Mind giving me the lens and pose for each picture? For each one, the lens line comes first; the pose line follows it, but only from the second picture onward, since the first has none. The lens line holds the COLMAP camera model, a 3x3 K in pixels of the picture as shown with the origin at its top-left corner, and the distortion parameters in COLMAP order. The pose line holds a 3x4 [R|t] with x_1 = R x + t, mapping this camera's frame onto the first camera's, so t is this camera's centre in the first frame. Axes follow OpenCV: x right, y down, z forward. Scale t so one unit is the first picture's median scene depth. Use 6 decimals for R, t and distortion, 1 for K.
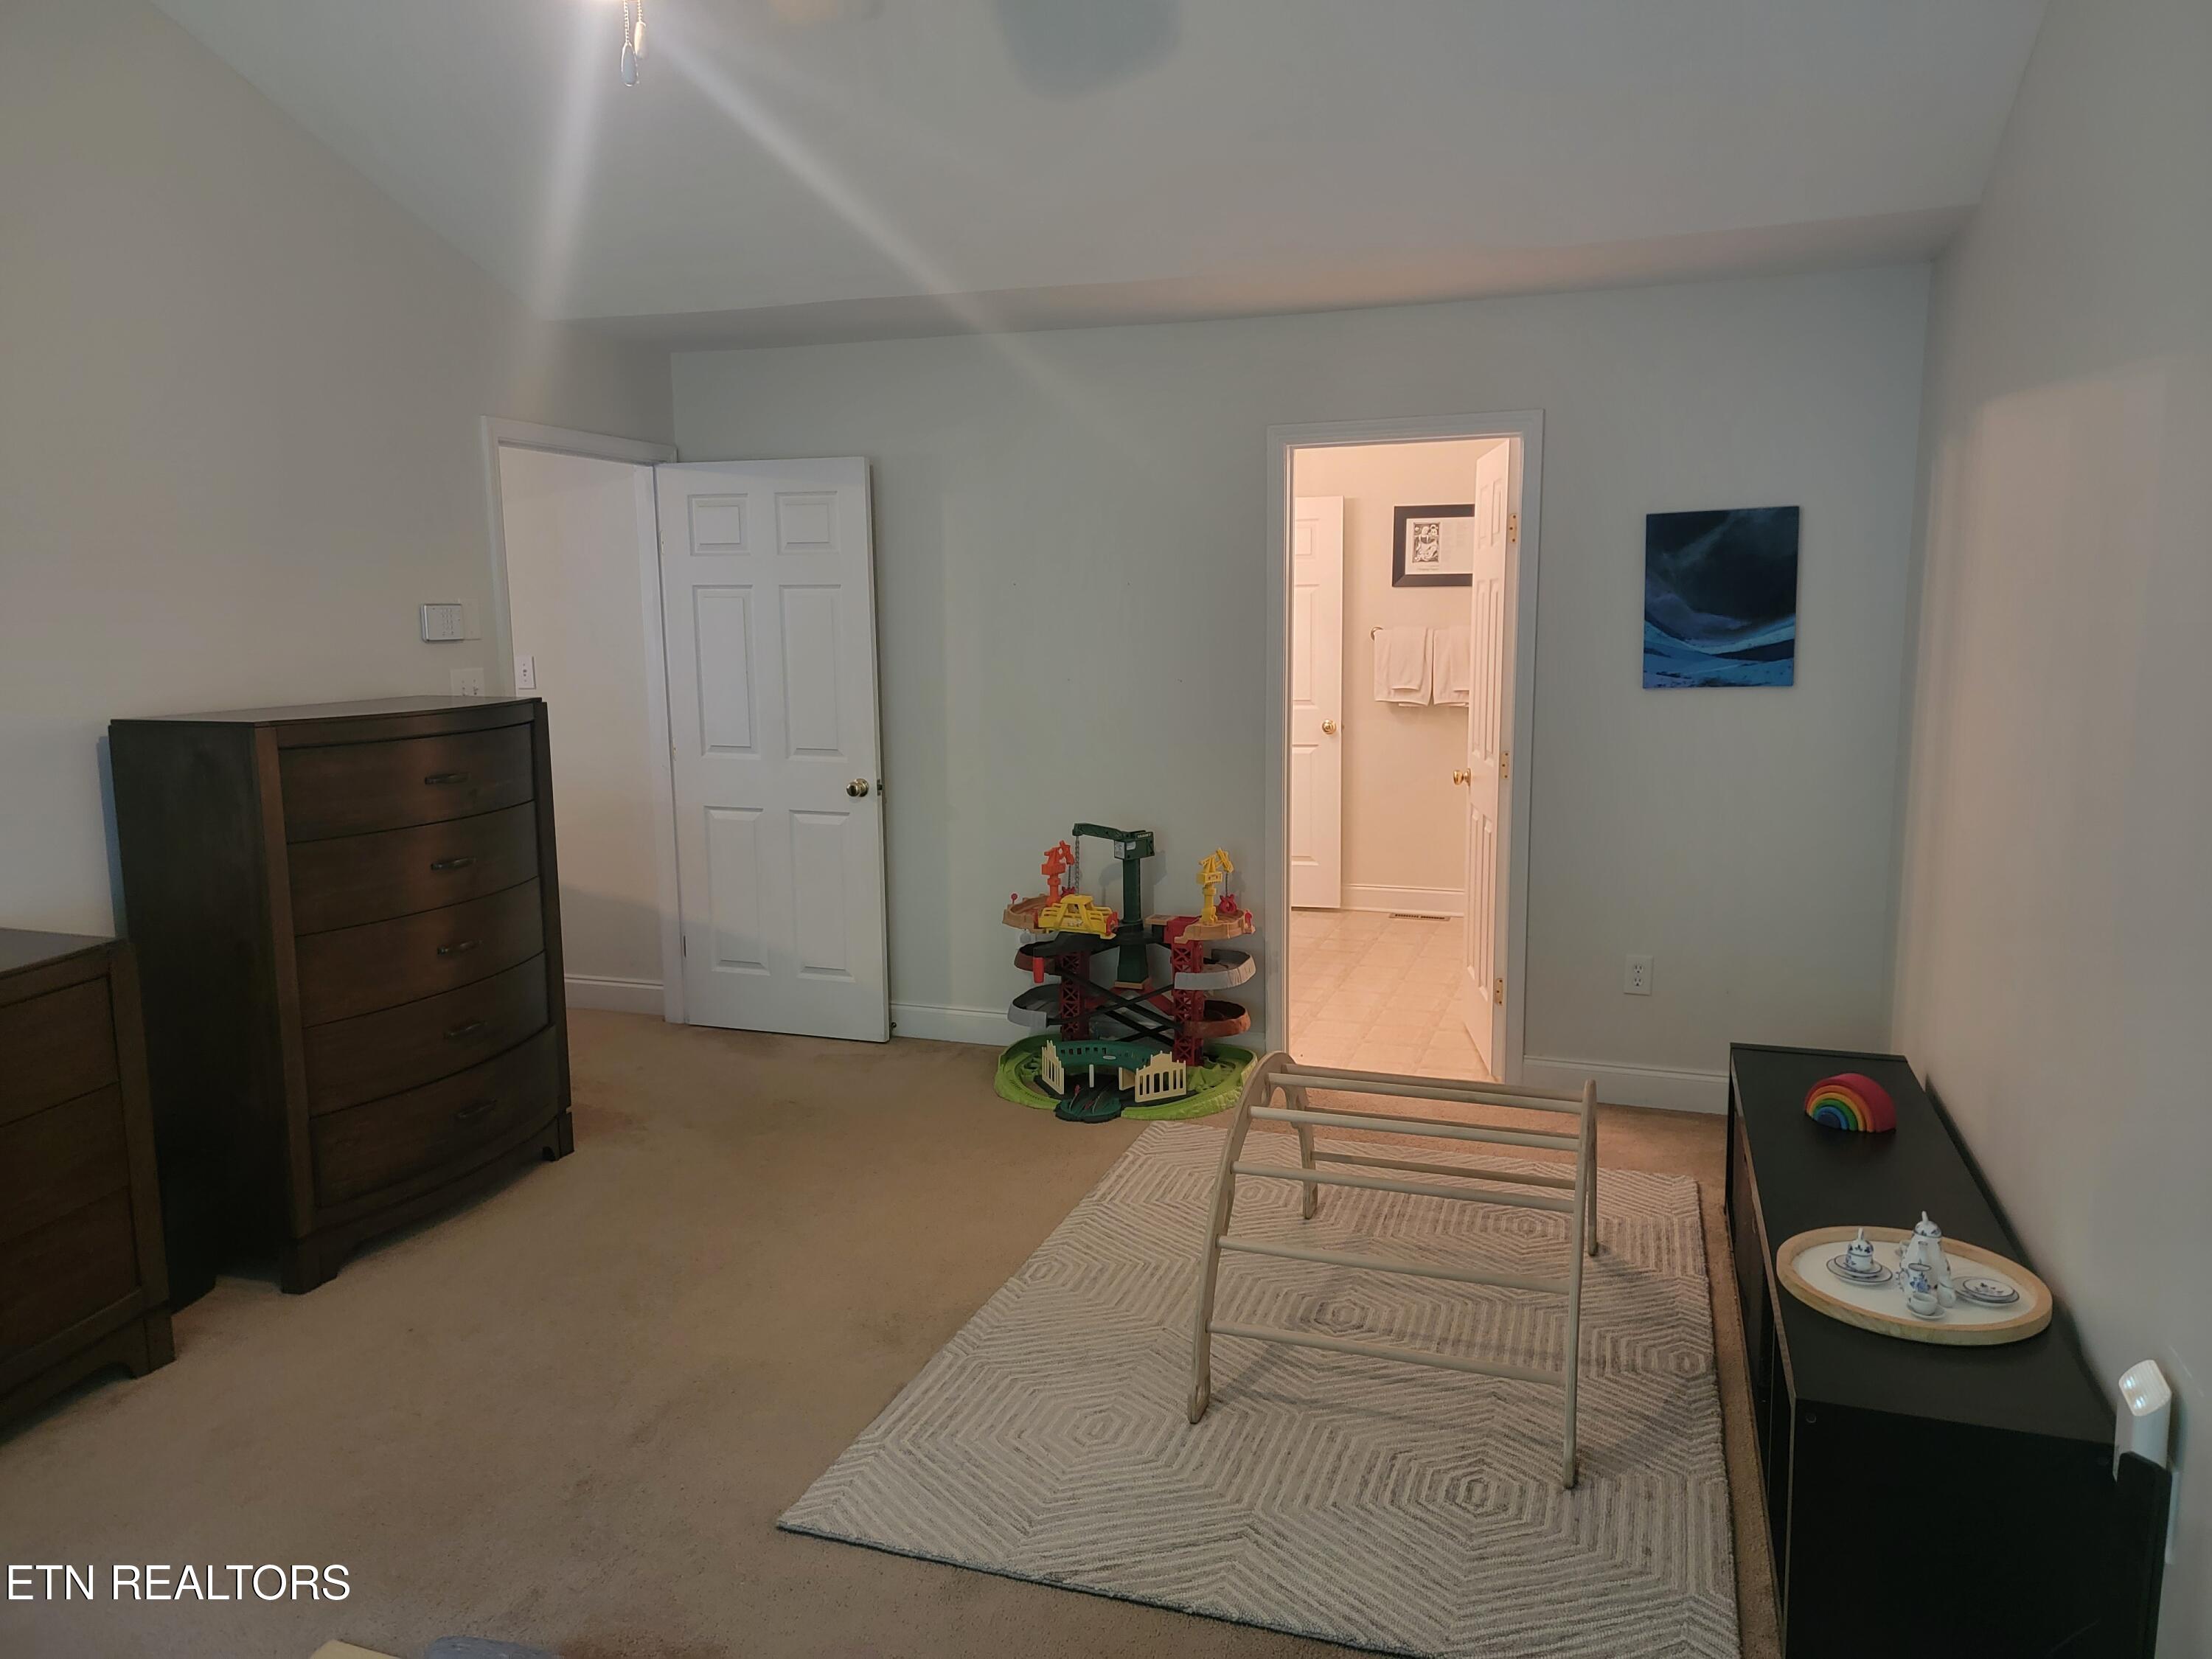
lens RADIAL K [[1571.4, 0, 1106.0], [0, 1571.4, 829.5], [0, 0, 1]] dist [0.097469, -0.087252]
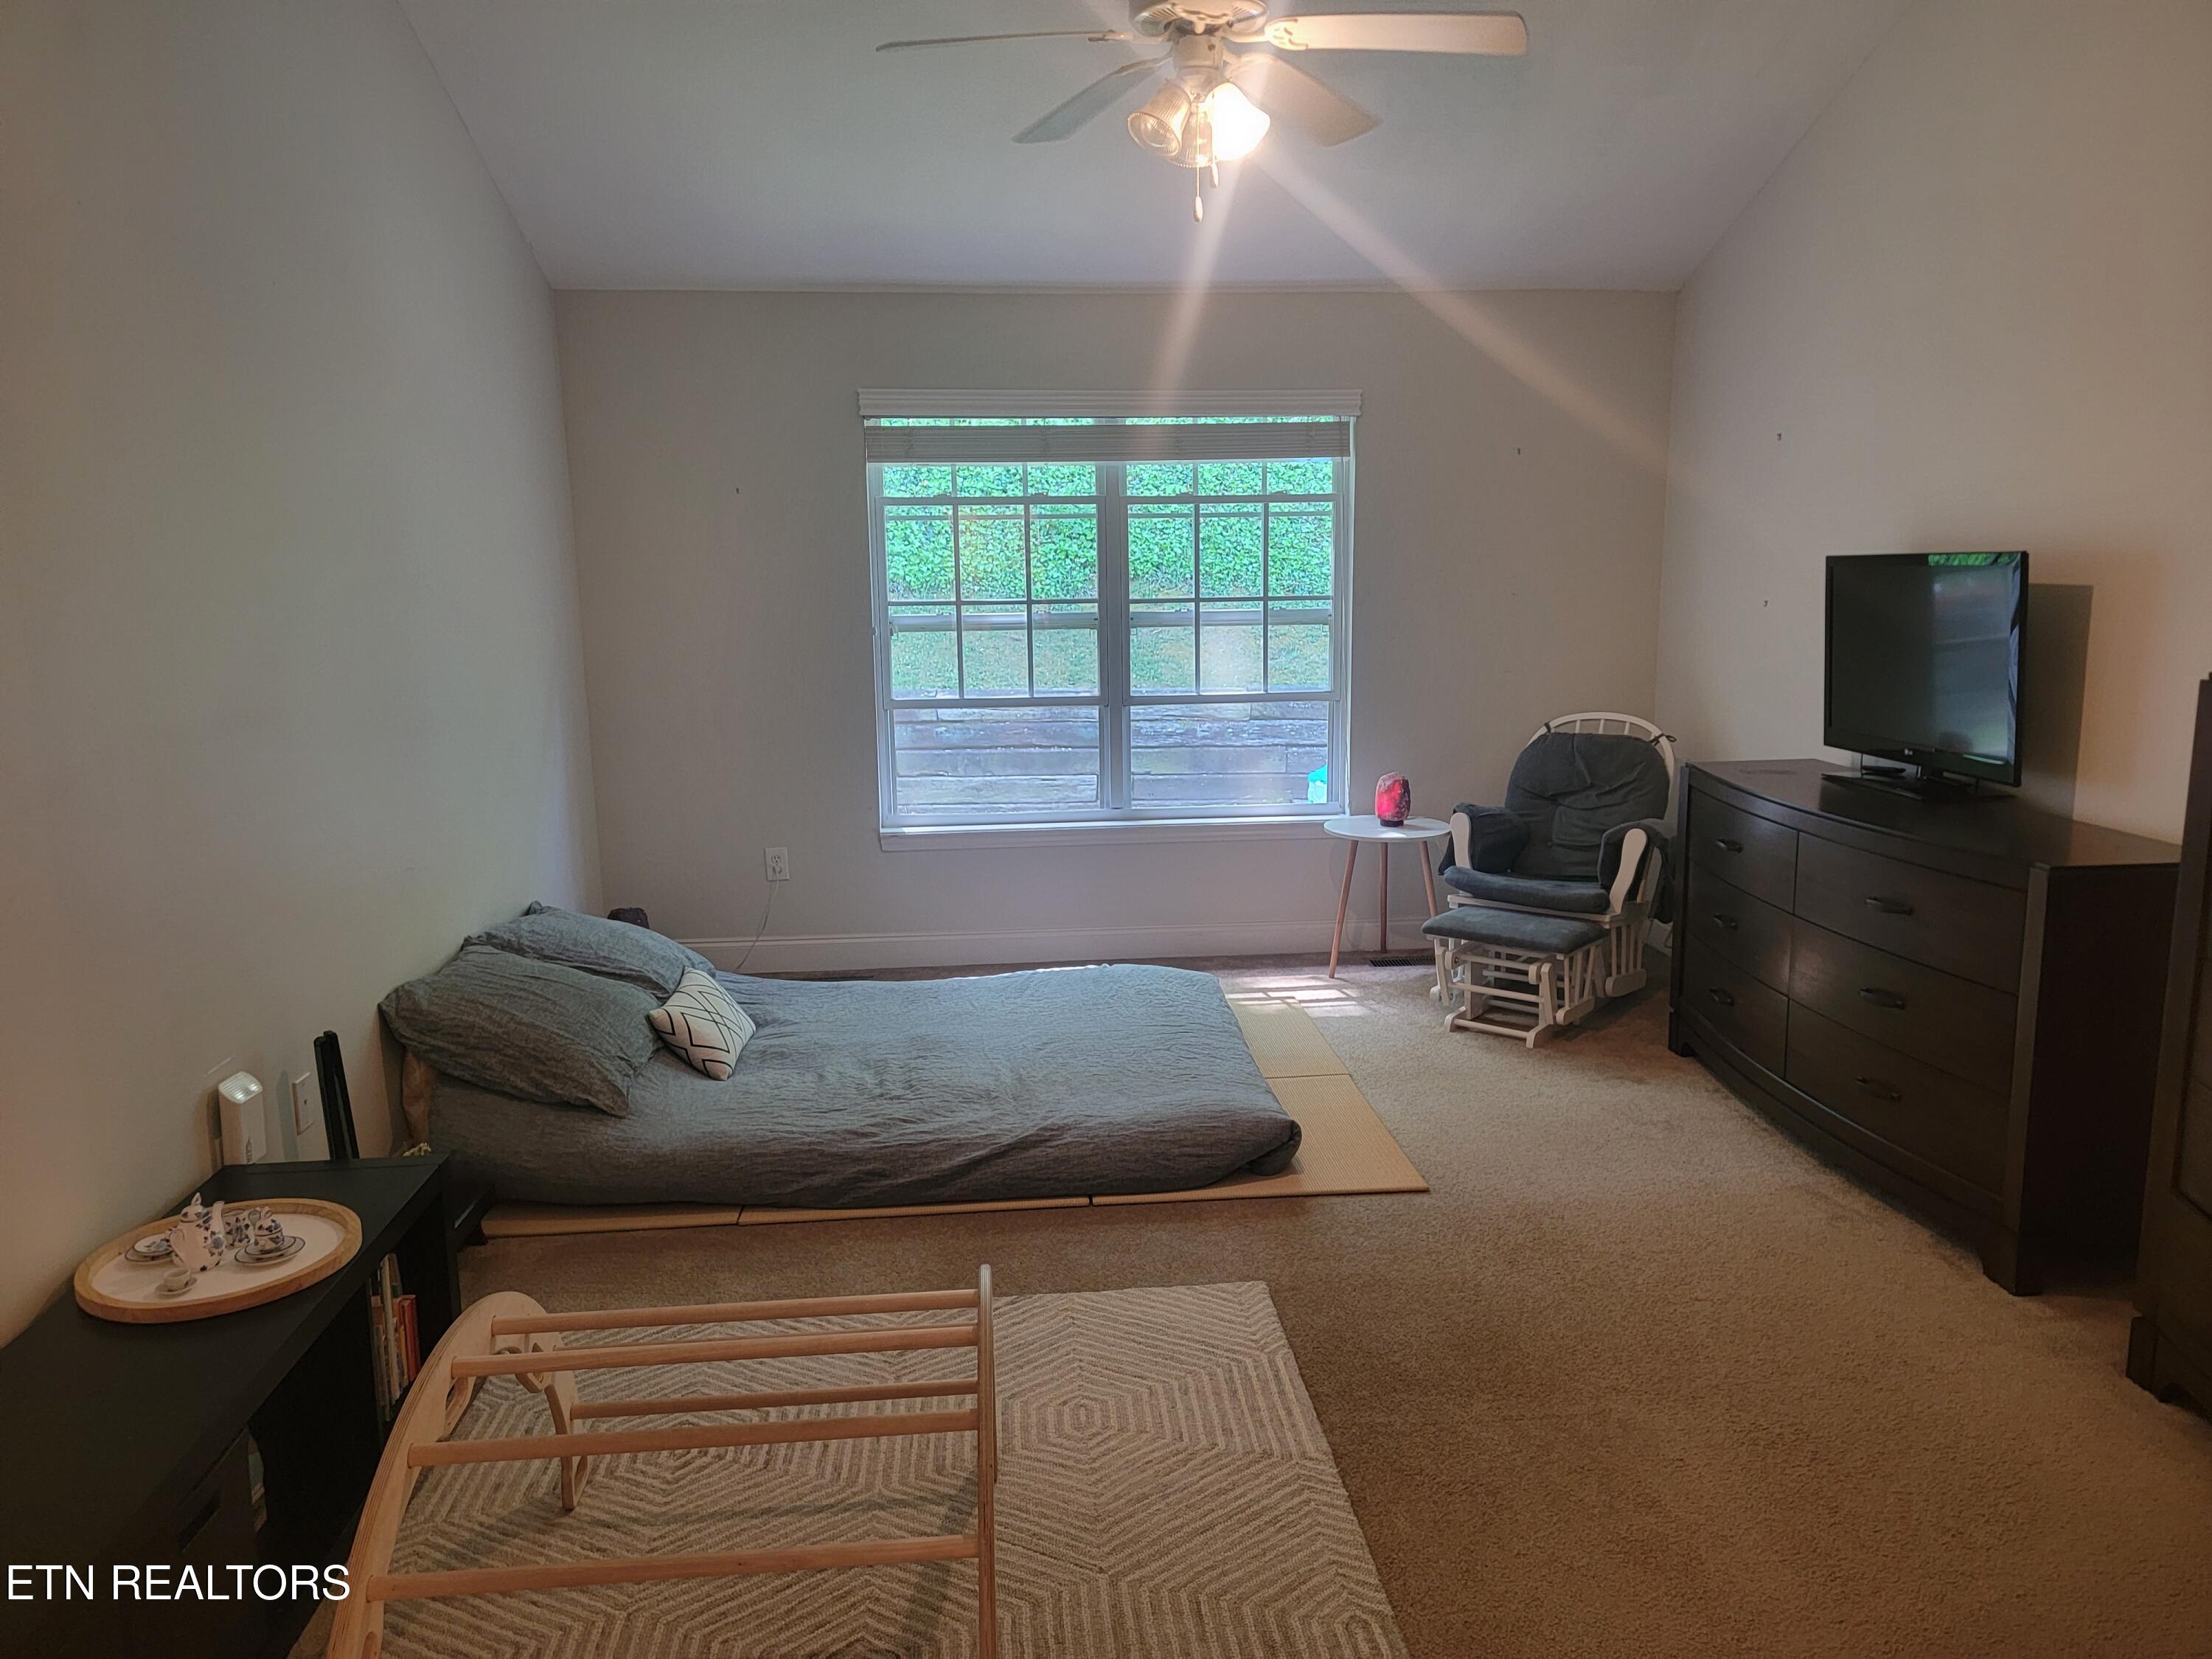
lens RADIAL K [[1571.4, 0, 1106.0], [0, 1571.4, 829.5], [0, 0, 1]] dist [0.097469, -0.087252]
pose [[-0.915108, 0.087268, -0.393653, 0.321206], [-0.039434, 0.952247, 0.302771, -0.240402], [0.401277, 0.292591, -0.867967, 1.710032]]
